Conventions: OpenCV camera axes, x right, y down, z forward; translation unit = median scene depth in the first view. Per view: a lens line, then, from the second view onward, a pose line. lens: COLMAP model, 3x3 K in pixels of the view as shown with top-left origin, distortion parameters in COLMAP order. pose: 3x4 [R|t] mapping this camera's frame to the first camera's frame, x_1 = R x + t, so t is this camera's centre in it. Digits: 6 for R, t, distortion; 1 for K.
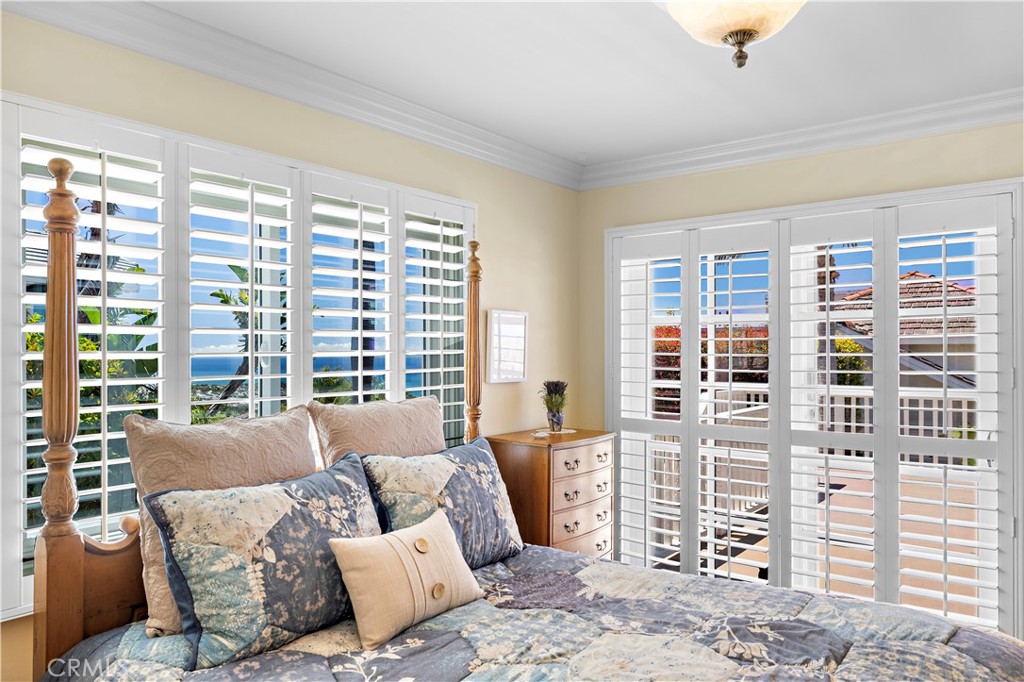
lens RADIAL K [[721.6, 0, 512.1], [0, 721.6, 343.5], [0, 0, 1]] dist [0.008763, -0.002029]
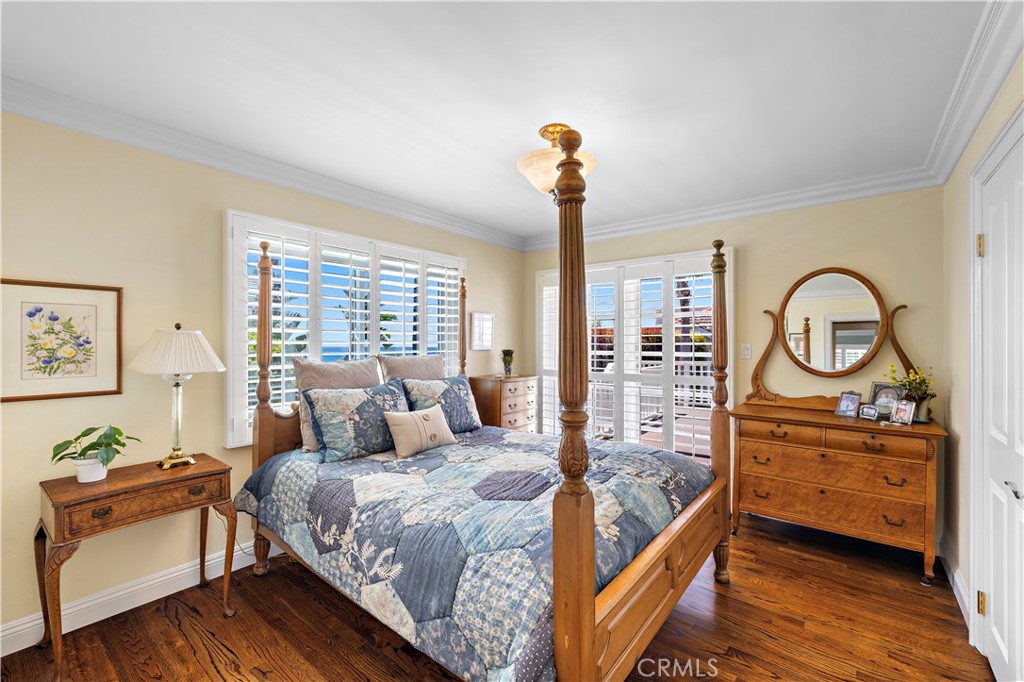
lens RADIAL K [[440.5, 0, 511.7], [0, 440.5, 339.9], [0, 0, 1]] dist [0.003090, -0.000374]
pose [[0.999935, 0.003135, -0.010961, 0.144985], [-0.003118, 0.999994, 0.001566, 0.042340], [0.010966, -0.001531, 0.999939, -0.329590]]
